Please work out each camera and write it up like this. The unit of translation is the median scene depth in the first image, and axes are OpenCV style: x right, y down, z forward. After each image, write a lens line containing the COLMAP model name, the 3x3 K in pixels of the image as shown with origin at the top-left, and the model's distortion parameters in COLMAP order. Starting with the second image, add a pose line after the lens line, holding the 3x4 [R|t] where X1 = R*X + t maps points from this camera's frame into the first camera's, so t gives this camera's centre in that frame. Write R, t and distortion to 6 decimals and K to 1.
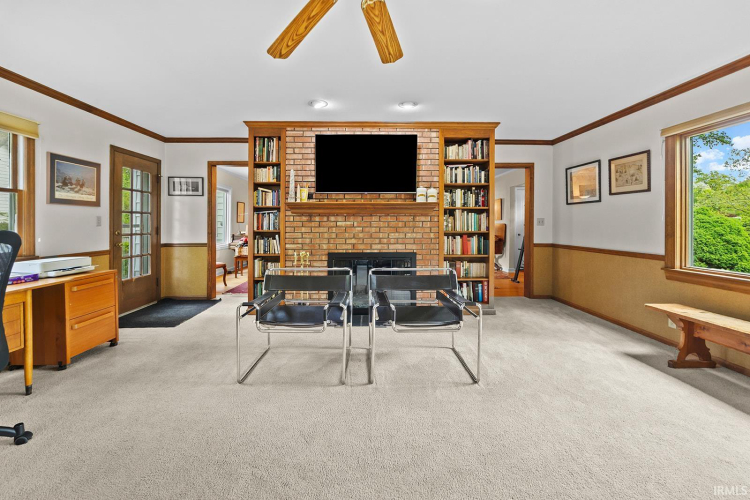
lens RADIAL K [[301.1, 0, 378.8], [0, 301.1, 224.1], [0, 0, 1]] dist [-0.000846, 0.000080]
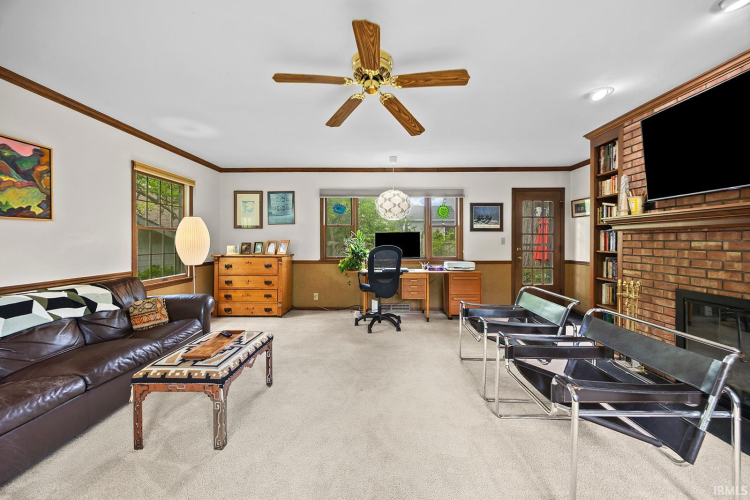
lens RADIAL K [[301.1, 0, 376.2], [0, 301.1, 242.8], [0, 0, 1]] dist [-0.000846, 0.000080]
pose [[-0.059189, 0.005316, -0.998233, 0.525824], [-0.002158, 0.999983, 0.005453, -0.006948], [0.998244, 0.002477, -0.059176, 0.386813]]
